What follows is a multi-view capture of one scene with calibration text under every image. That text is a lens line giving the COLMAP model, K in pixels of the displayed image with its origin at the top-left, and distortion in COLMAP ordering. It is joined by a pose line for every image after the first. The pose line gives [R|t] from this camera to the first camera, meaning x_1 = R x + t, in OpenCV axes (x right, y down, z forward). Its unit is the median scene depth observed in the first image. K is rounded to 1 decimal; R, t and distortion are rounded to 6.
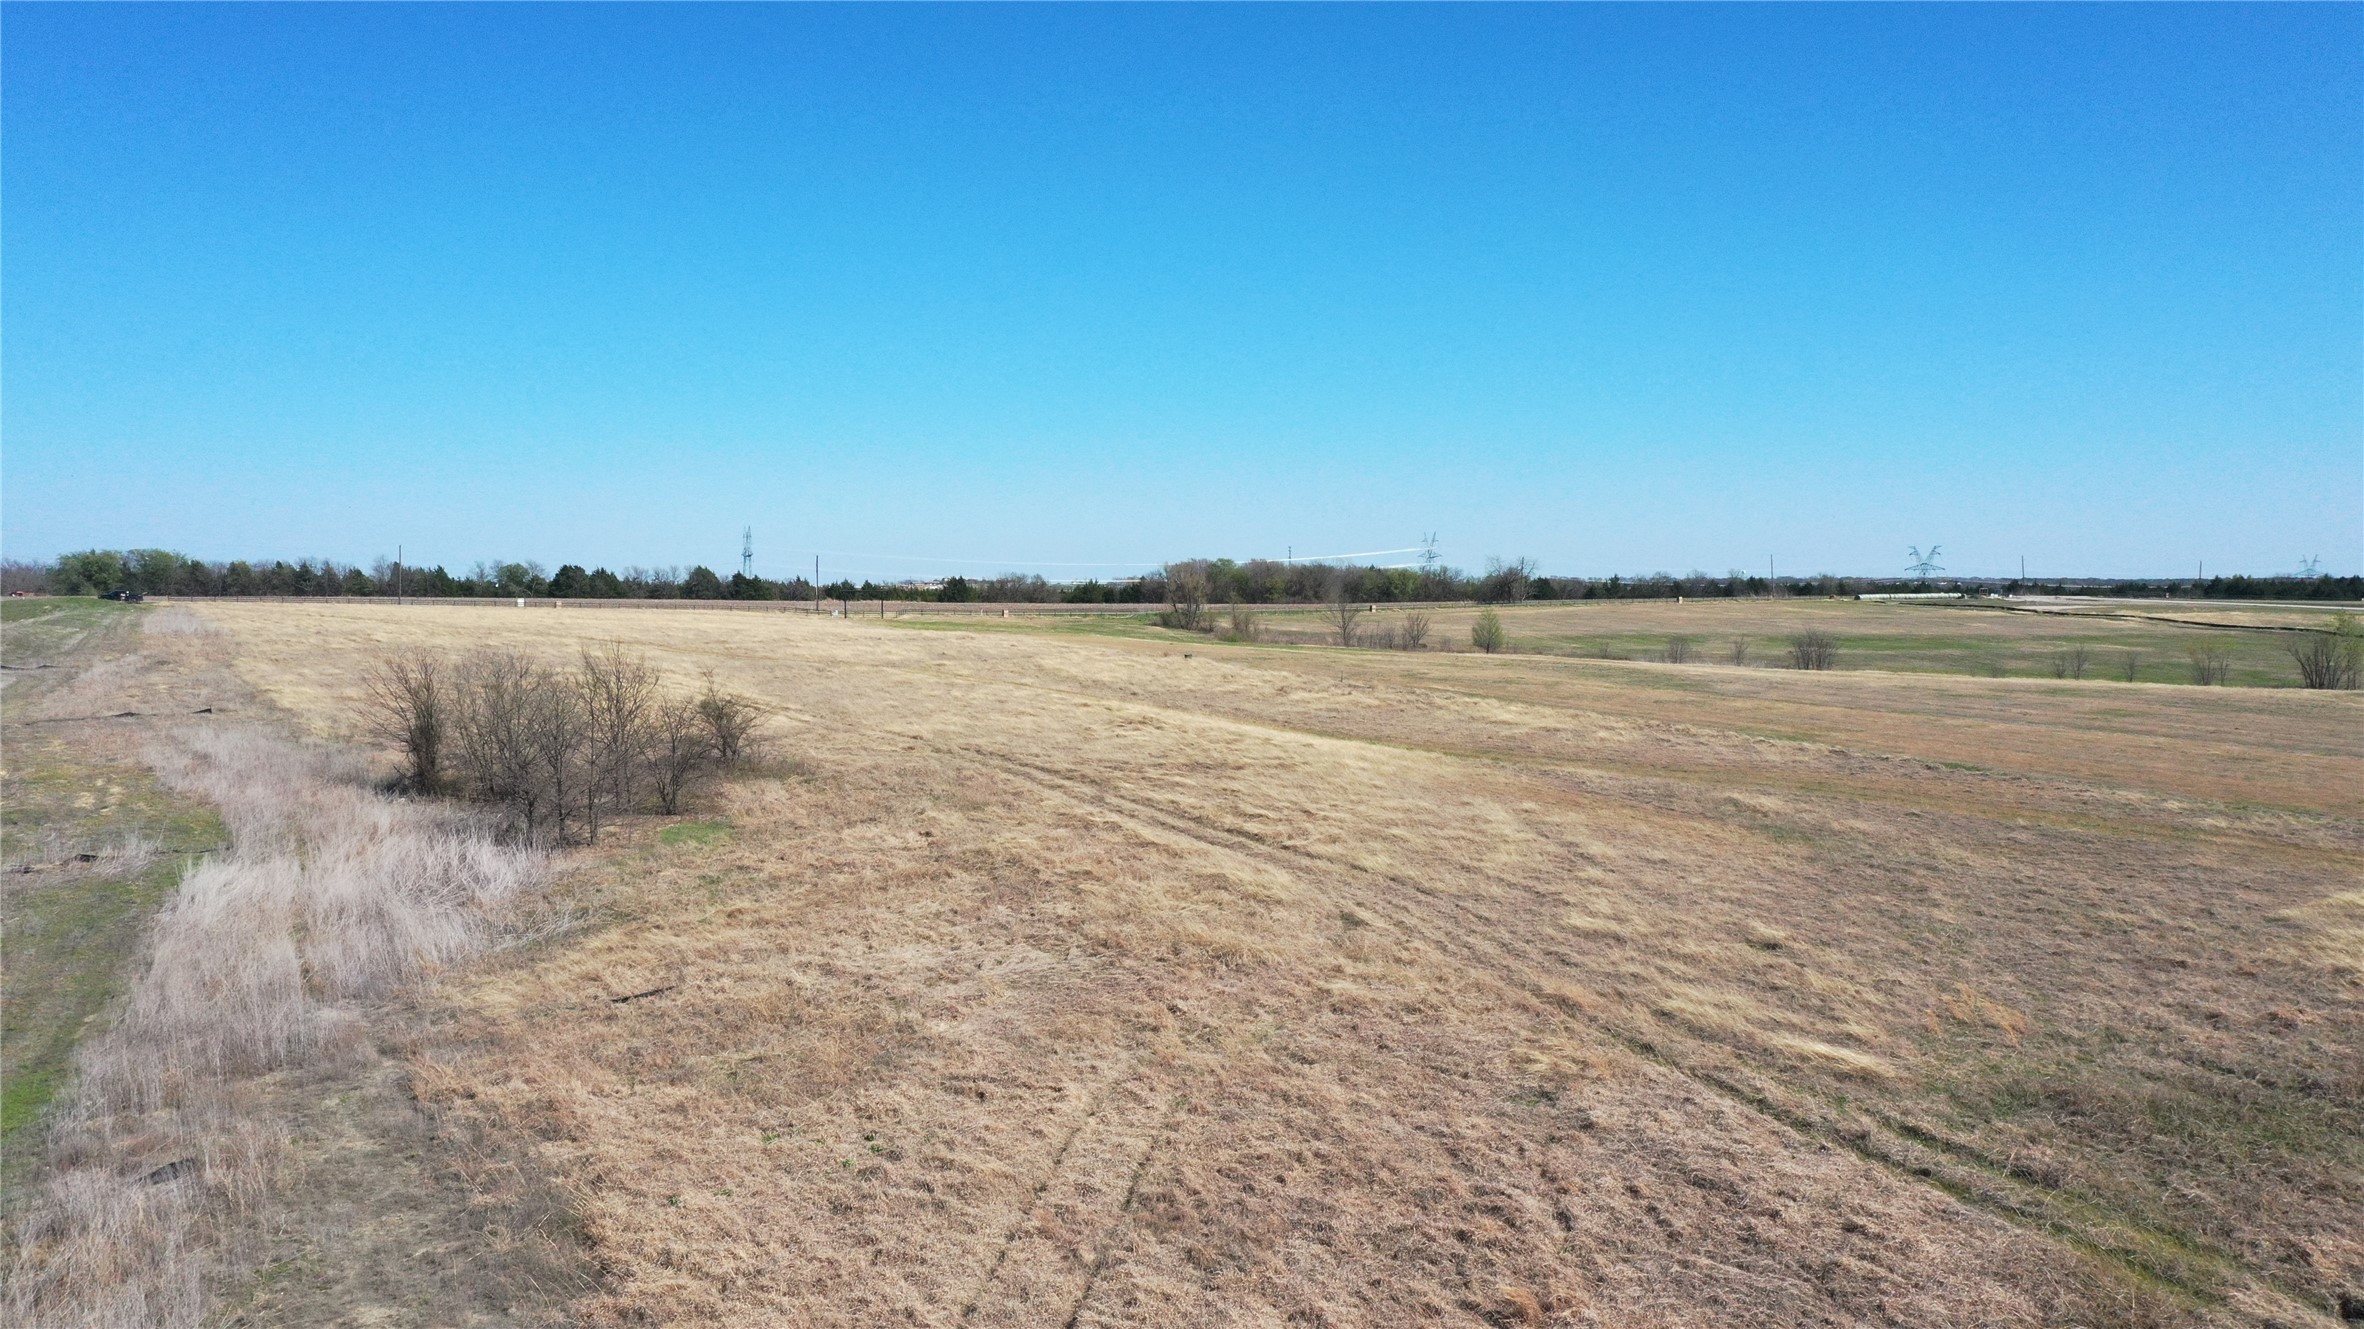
lens RADIAL K [[1881.3, 0, 1194.4], [0, 1881.3, 667.9], [0, 0, 1]] dist [0.010440, 0.001474]
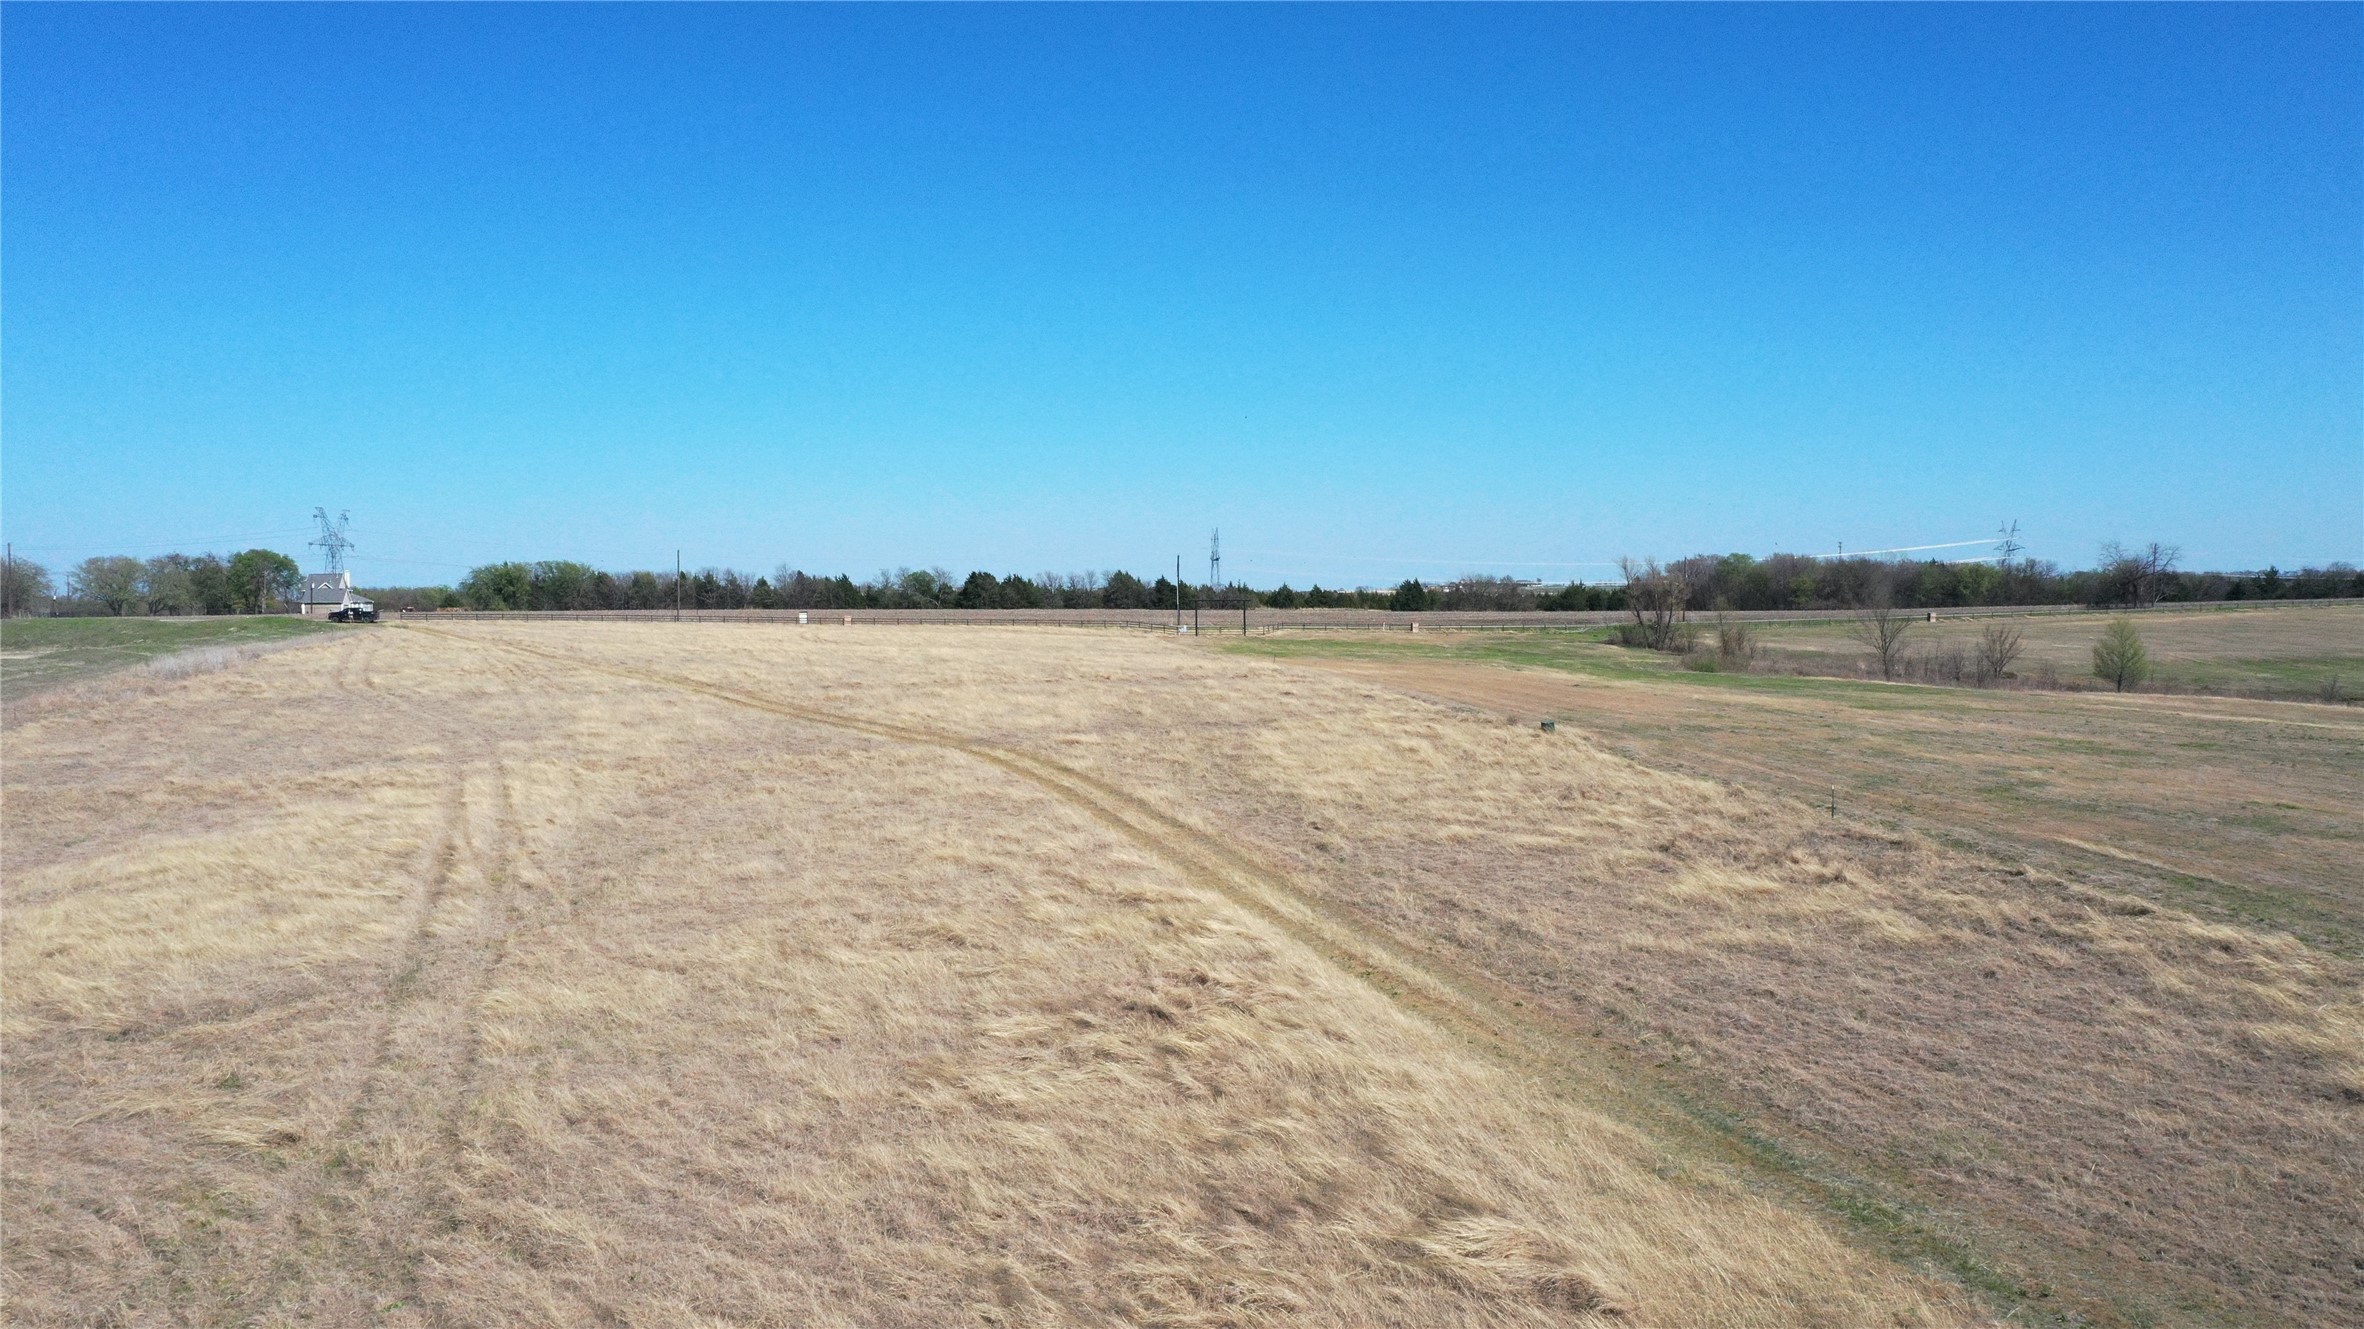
lens RADIAL K [[1881.3, 0, 1194.4], [0, 1881.3, 667.9], [0, 0, 1]] dist [0.010440, 0.001474]
pose [[0.960701, 0.001631, -0.277580, 0.017816], [-0.002068, 0.999997, -0.001281, -0.007969], [0.277577, 0.001805, 0.960702, 0.169289]]
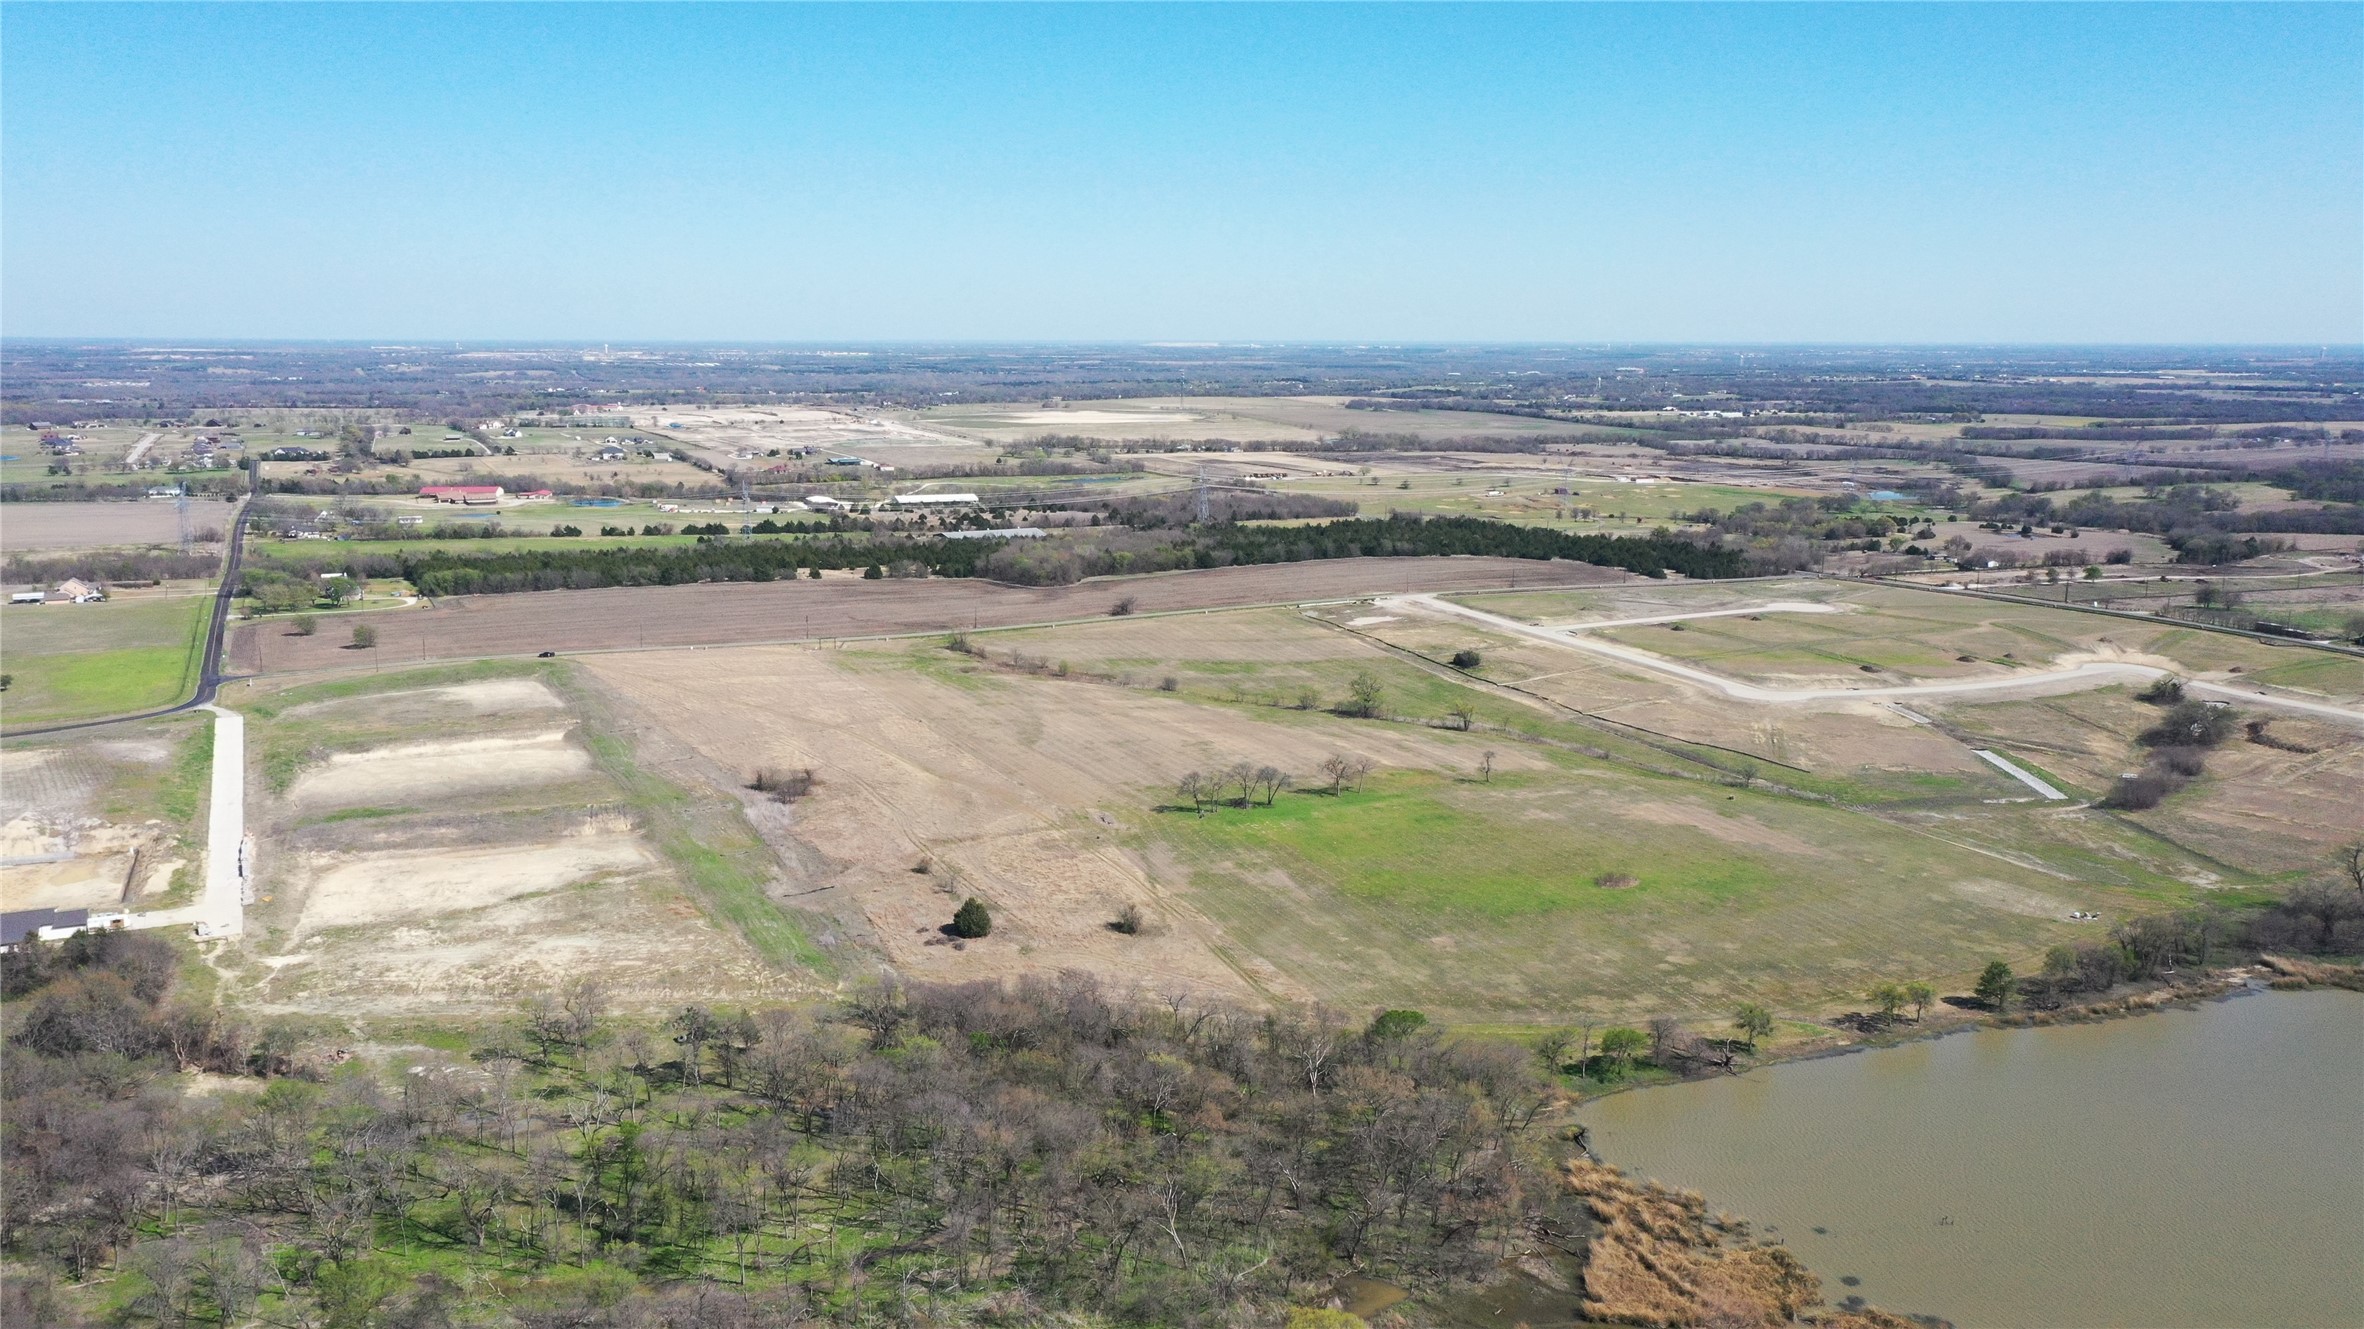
lens RADIAL K [[1858.2, 0, 1213.3], [0, 1858.2, 660.8], [0, 0, 1]] dist [0.010996, 0.002067]
pose [[0.999354, -0.000968, 0.035914, 0.162008], [-0.003826, 0.991083, 0.133189, -0.224796], [-0.035722, -0.133240, 0.990440, -0.963868]]
